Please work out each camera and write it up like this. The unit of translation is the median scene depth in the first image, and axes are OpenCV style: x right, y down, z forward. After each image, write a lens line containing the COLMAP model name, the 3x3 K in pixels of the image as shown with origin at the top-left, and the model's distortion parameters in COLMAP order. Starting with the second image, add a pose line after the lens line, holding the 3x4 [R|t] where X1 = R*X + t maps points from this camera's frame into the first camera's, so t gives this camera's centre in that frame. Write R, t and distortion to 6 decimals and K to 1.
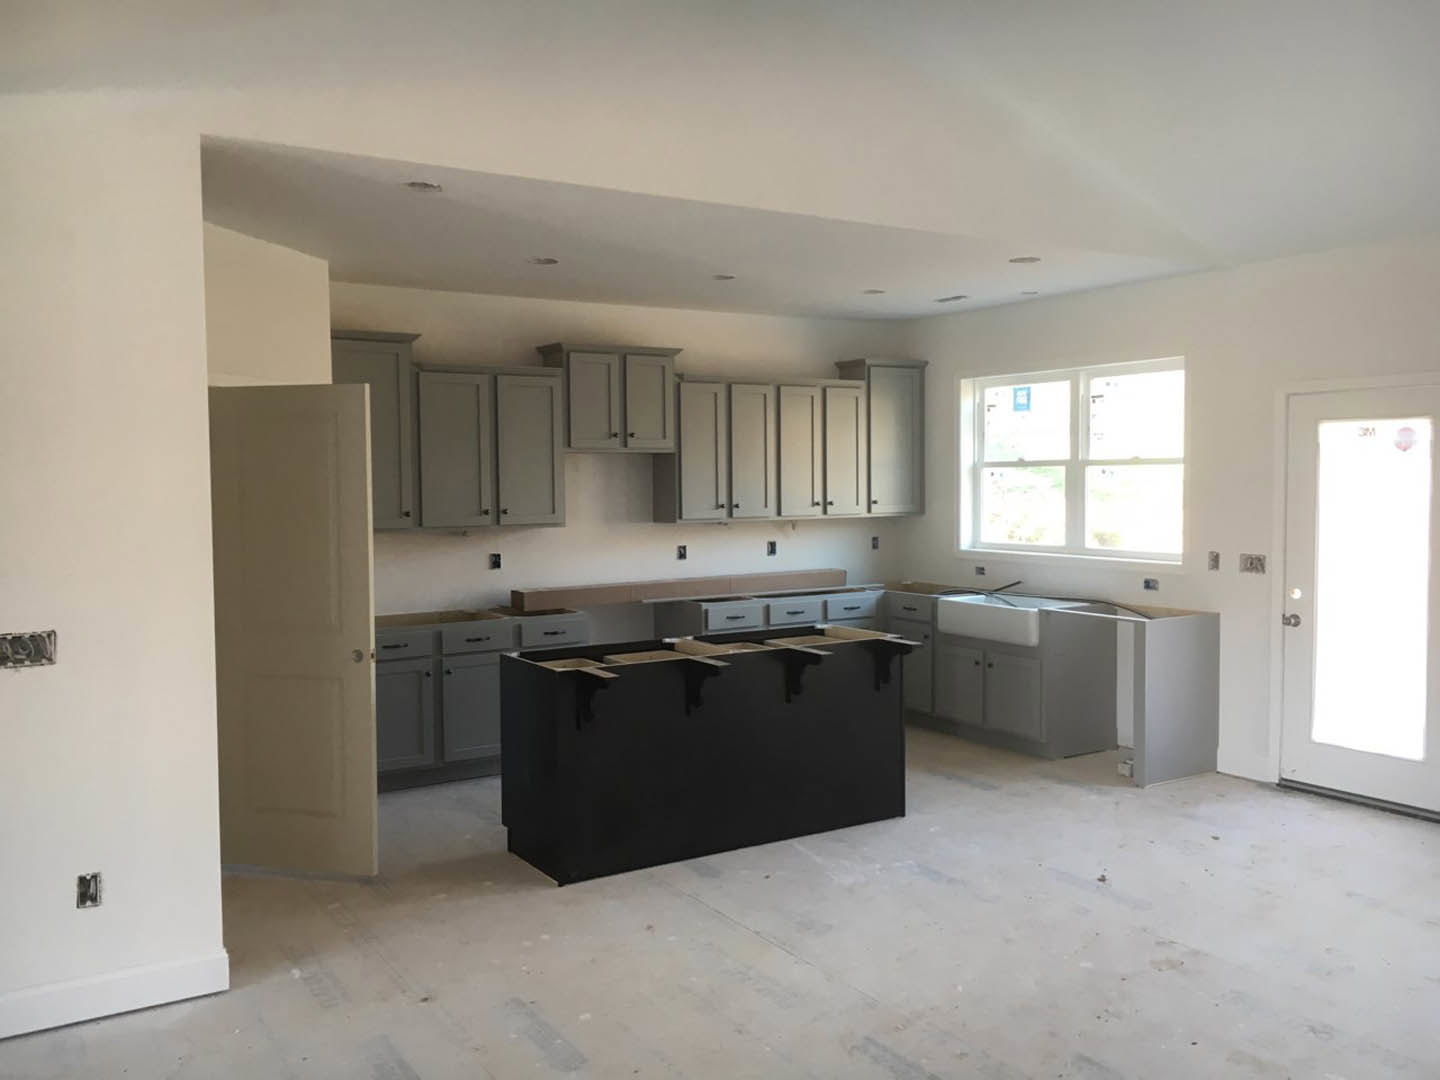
lens RADIAL K [[1220.3, 0, 720.0], [0, 1220.3, 540.0], [0, 0, 1]] dist [0.085552, -0.128102]
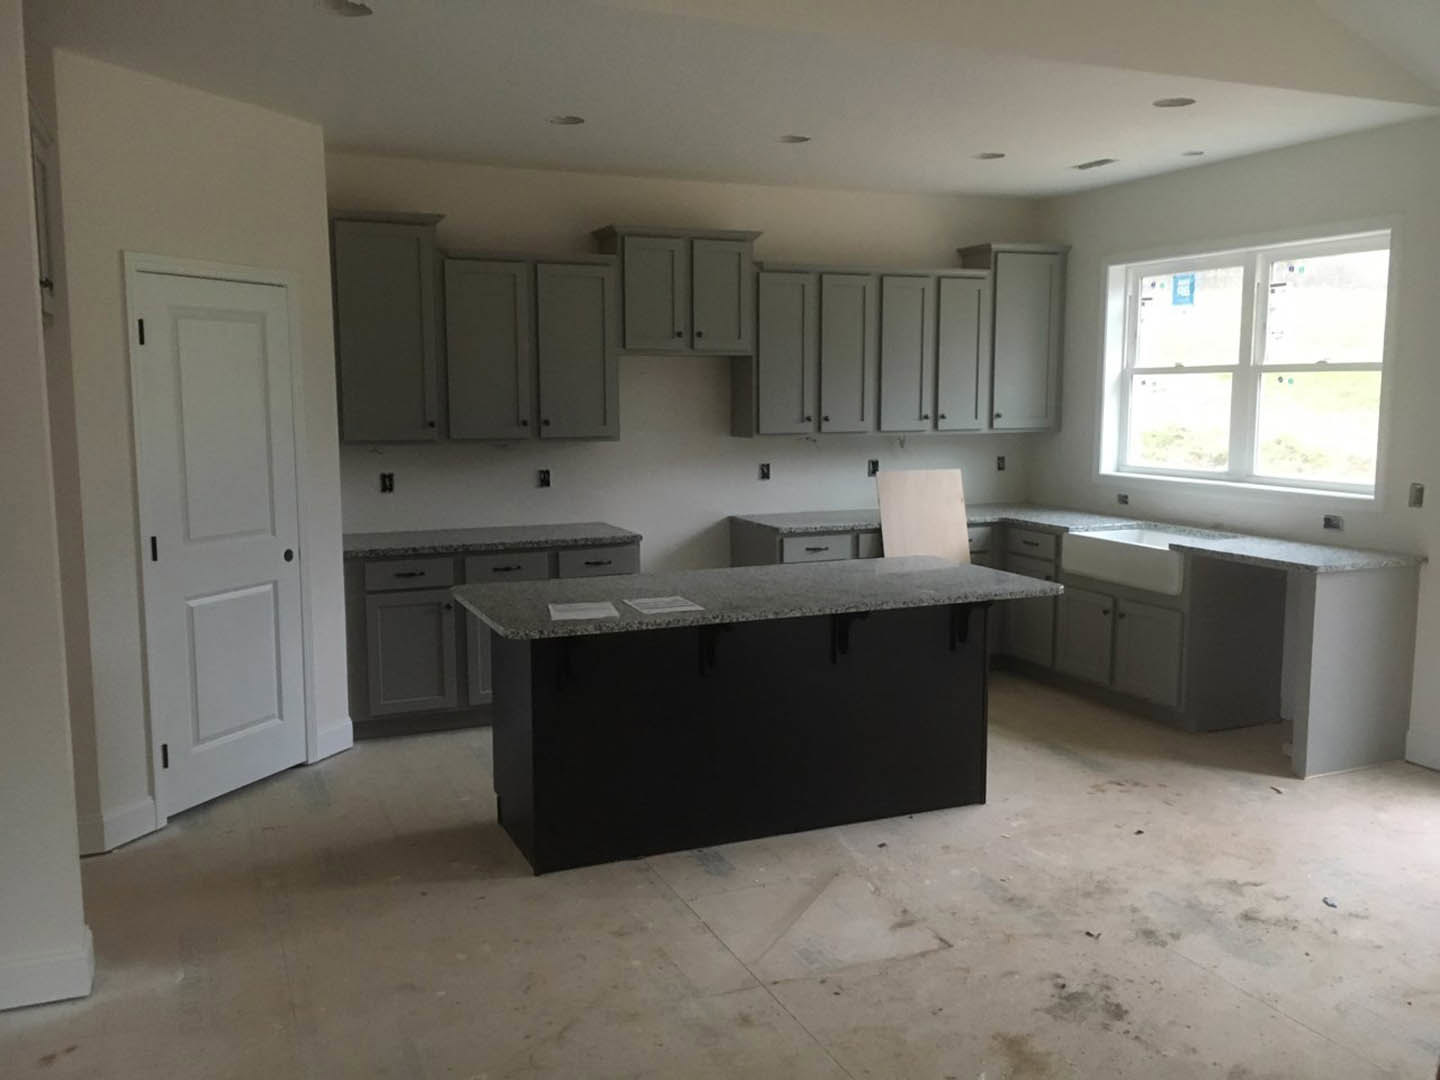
lens RADIAL K [[1220.3, 0, 720.0], [0, 1220.3, 540.0], [0, 0, 1]] dist [0.085552, -0.128102]
pose [[0.987999, 0.026098, -0.152238, 0.075143], [-0.014913, 0.997135, 0.074153, -0.005700], [0.153737, -0.070992, 0.985558, 0.140227]]
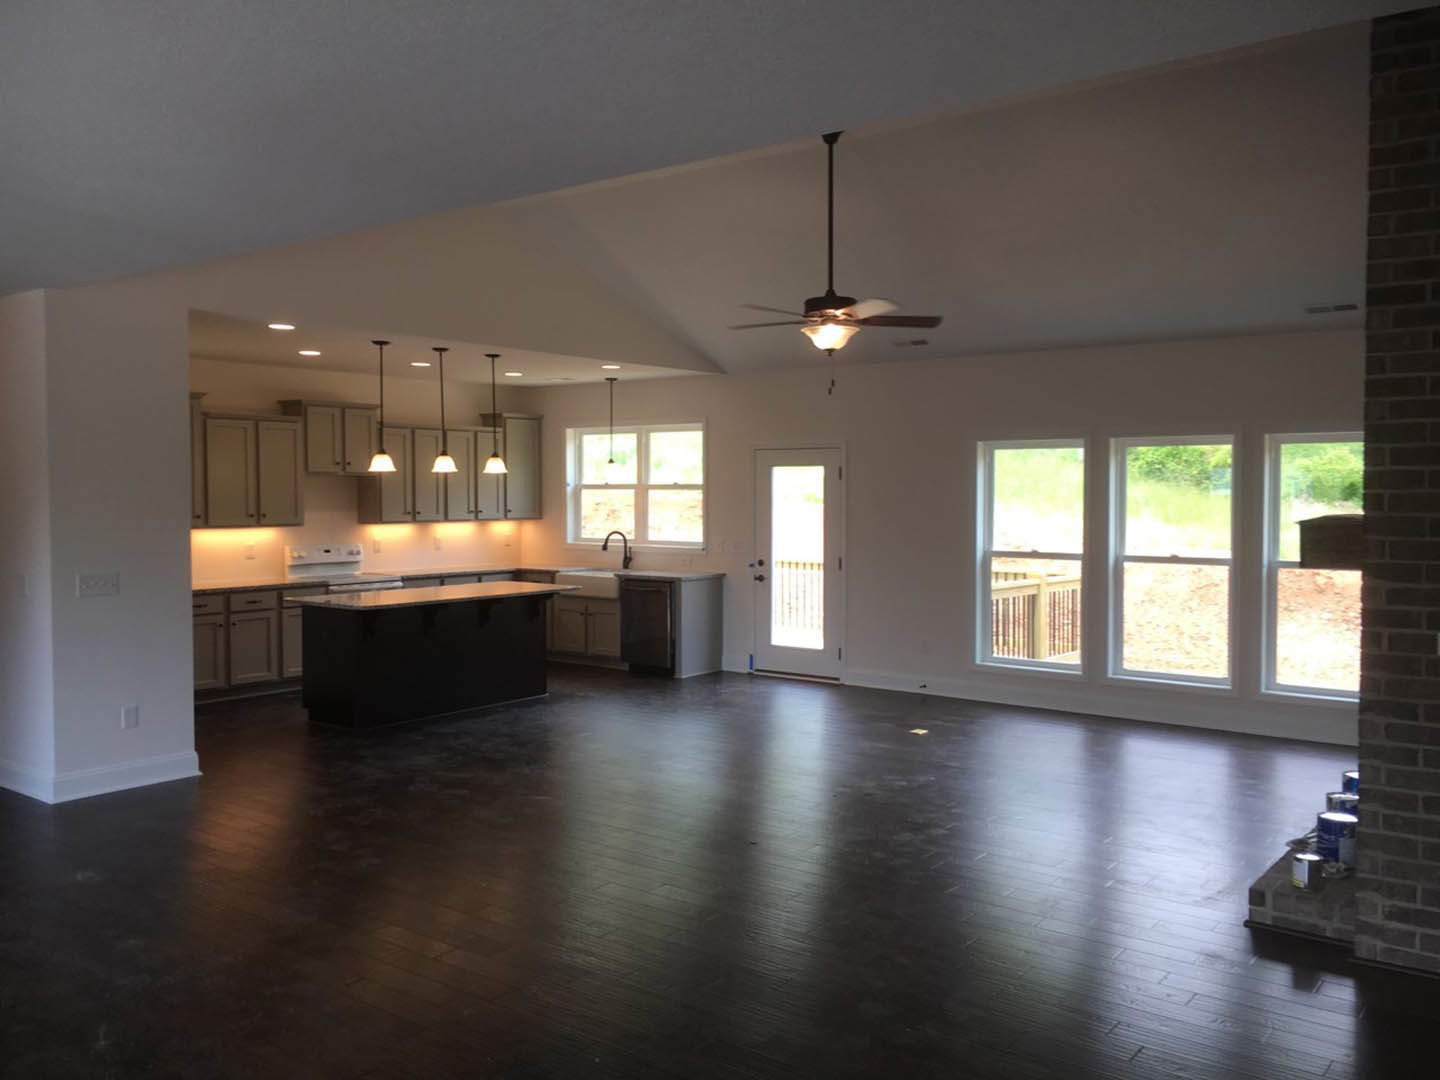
lens RADIAL K [[1220.3, 0, 720.0], [0, 1220.3, 540.0], [0, 0, 1]] dist [0.085552, -0.128102]
pose [[0.934648, -0.004299, 0.355547, -0.175660], [0.006976, 0.999956, -0.006248, 0.017004], [-0.355505, 0.008320, 0.934637, -0.509747]]
